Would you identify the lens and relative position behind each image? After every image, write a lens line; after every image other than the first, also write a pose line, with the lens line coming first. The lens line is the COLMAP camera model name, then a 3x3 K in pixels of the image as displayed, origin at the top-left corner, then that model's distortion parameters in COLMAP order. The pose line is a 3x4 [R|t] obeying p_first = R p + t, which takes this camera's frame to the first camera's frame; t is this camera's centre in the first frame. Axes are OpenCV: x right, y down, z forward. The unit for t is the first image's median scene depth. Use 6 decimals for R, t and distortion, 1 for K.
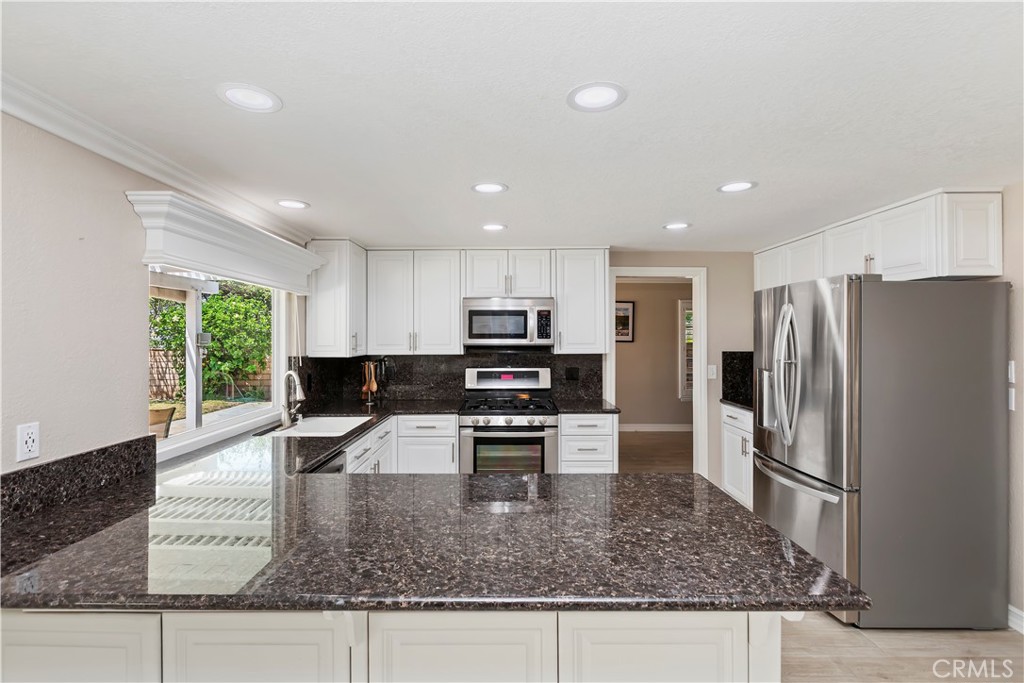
lens RADIAL K [[498.6, 0, 512.2], [0, 498.6, 341.2], [0, 0, 1]] dist [-0.010374, 0.001353]
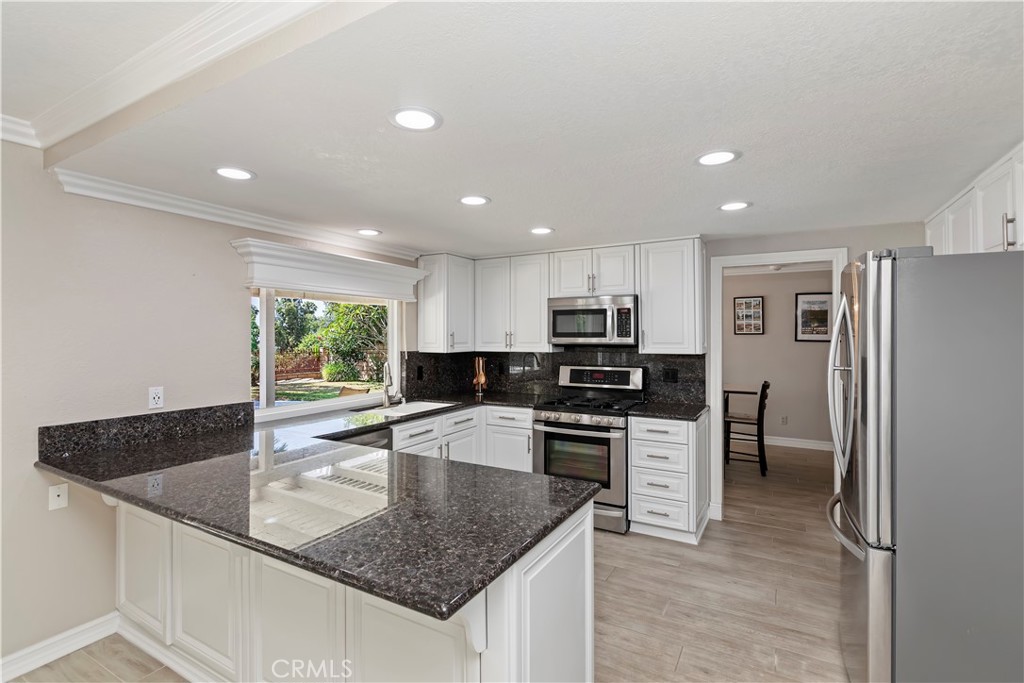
lens RADIAL K [[498.6, 0, 527.8], [0, 498.6, 328.3], [0, 0, 1]] dist [-0.010374, 0.001353]
pose [[0.863376, -0.007649, -0.504504, 0.410680], [-0.004198, 0.999742, -0.022342, -0.000587], [0.504544, 0.021407, 0.863120, 0.073285]]
